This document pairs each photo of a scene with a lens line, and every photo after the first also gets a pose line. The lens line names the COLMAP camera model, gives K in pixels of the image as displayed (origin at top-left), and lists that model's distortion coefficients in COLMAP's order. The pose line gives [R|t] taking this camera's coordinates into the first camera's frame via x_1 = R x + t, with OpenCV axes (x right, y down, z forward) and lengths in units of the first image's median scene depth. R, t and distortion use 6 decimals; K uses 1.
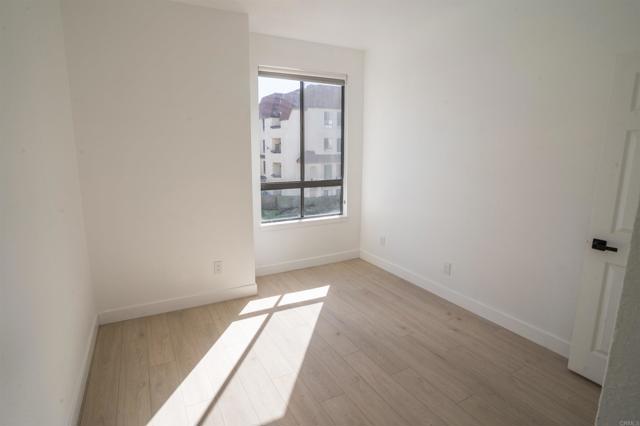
lens RADIAL K [[323.3, 0, 320.0], [0, 323.3, 213.0], [0, 0, 1]] dist [-0.077162, 0.034785]
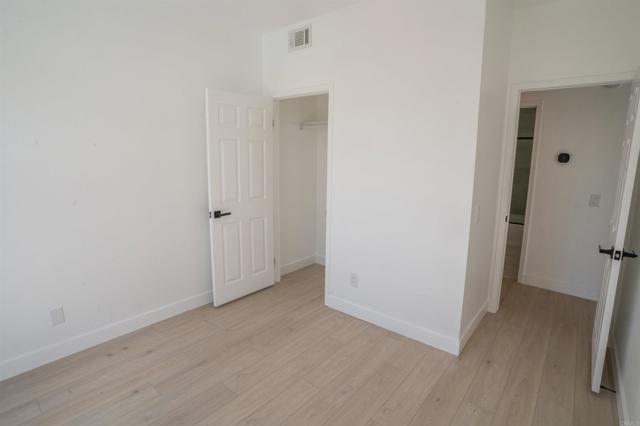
lens RADIAL K [[323.3, 0, 320.0], [0, 323.3, 213.0], [0, 0, 1]] dist [-0.077162, 0.034785]
pose [[-0.400387, -0.156534, 0.902877, -0.559887], [0.150204, 0.960763, 0.233179, -0.153518], [-0.903952, 0.228978, -0.361165, 0.912704]]
